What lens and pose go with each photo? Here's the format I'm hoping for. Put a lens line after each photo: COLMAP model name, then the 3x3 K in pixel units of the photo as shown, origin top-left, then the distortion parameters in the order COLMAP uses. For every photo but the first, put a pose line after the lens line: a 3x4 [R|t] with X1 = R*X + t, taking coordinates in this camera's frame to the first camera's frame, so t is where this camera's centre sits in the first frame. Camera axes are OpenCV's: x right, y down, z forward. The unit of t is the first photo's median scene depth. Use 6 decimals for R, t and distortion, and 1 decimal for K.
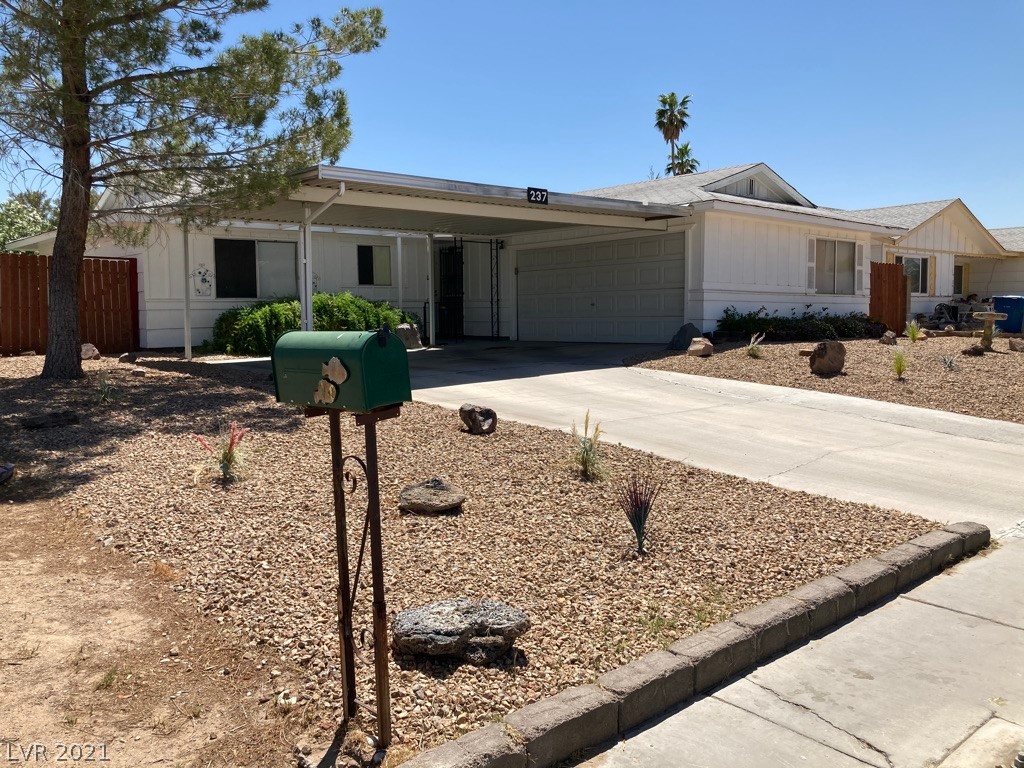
lens RADIAL K [[836.3, 0, 515.6], [0, 836.3, 391.3], [0, 0, 1]] dist [0.056469, -0.053649]
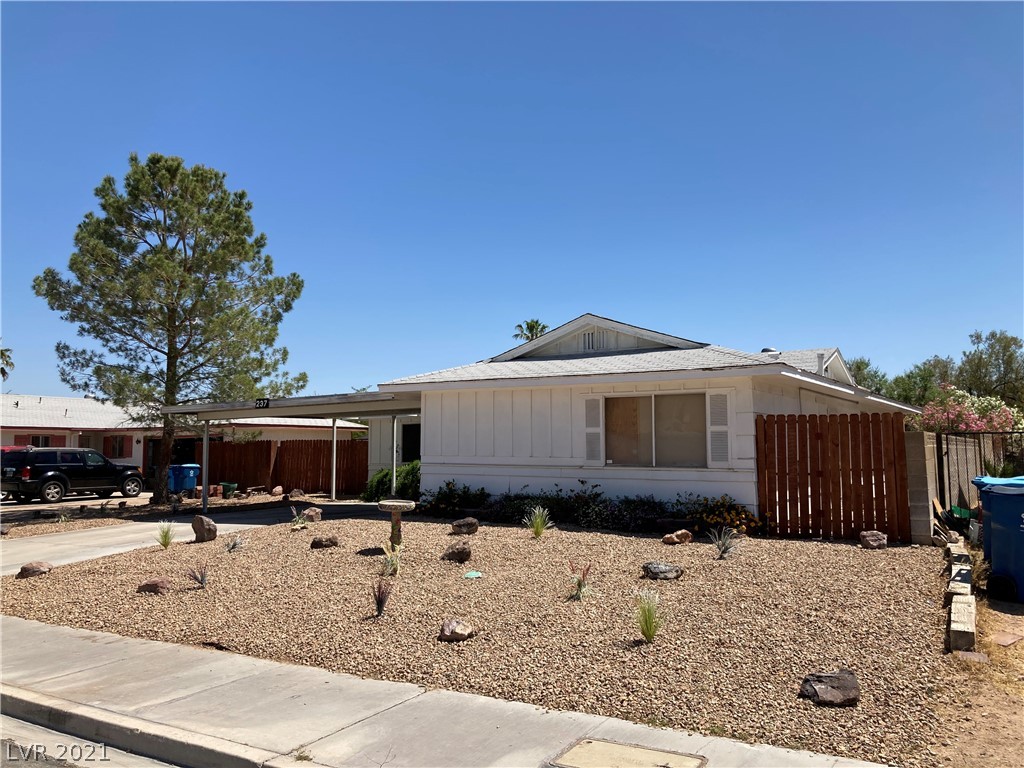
lens RADIAL K [[836.3, 0, 511.2], [0, 836.3, 383.4], [0, 0, 1]] dist [0.056469, -0.053649]
pose [[0.280355, -0.075043, -0.956958, 1.152117], [-0.088051, 0.990726, -0.103487, -0.110557], [0.955849, 0.113274, 0.271148, 0.738571]]
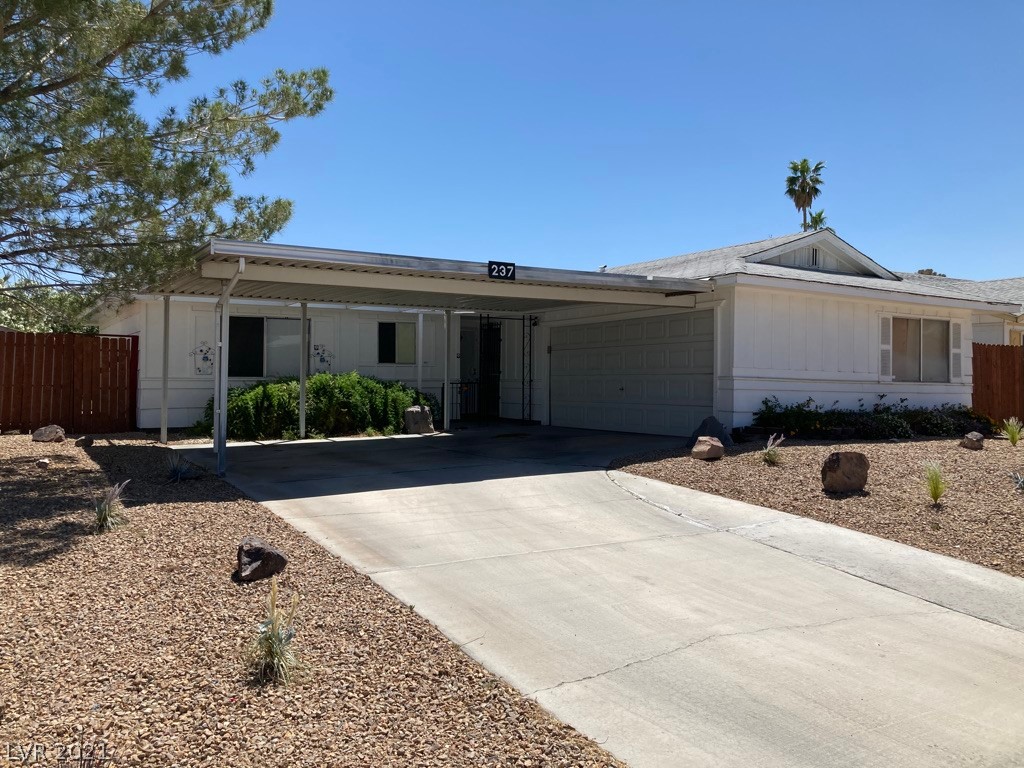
lens RADIAL K [[836.3, 0, 513.0], [0, 836.3, 392.1], [0, 0, 1]] dist [0.056469, -0.053649]
pose [[0.984187, 0.018871, -0.176124, 0.140610], [-0.033016, 0.996428, -0.077731, -0.029302], [0.174028, 0.082316, 0.981294, 0.117361]]
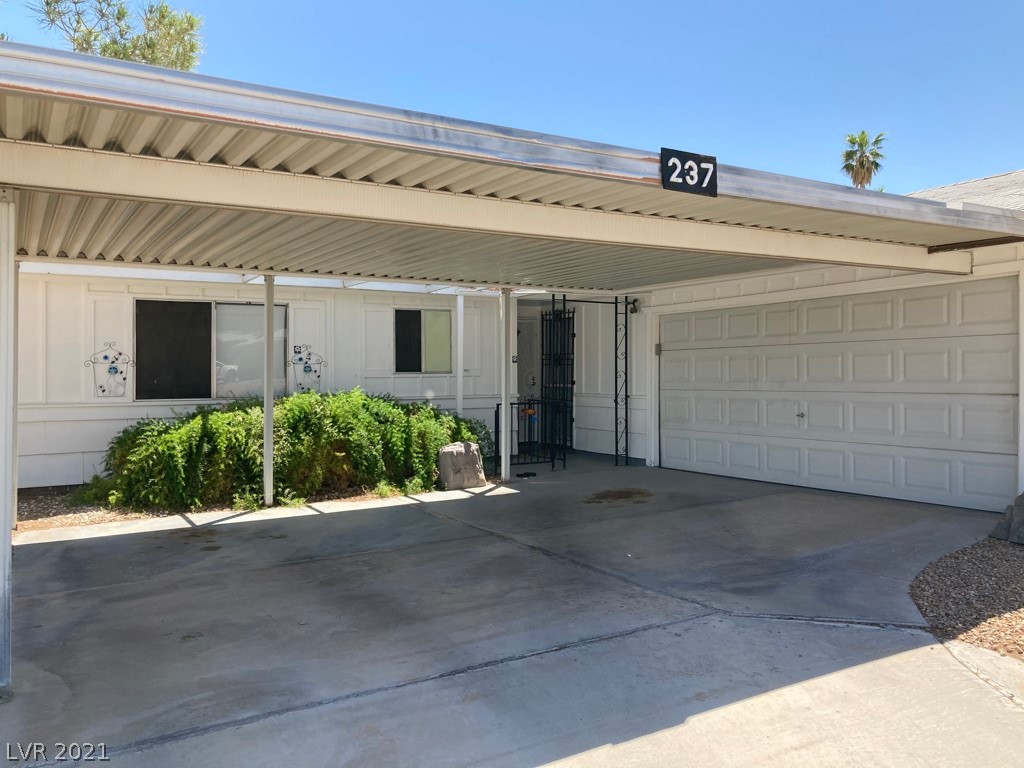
lens RADIAL K [[836.3, 0, 518.4], [0, 836.3, 381.5], [0, 0, 1]] dist [0.056469, -0.053649]
pose [[0.982516, 0.009293, -0.185944, 0.016122], [-0.025168, 0.996215, -0.083199, -0.079309], [0.184467, 0.086424, 0.979032, 0.461239]]
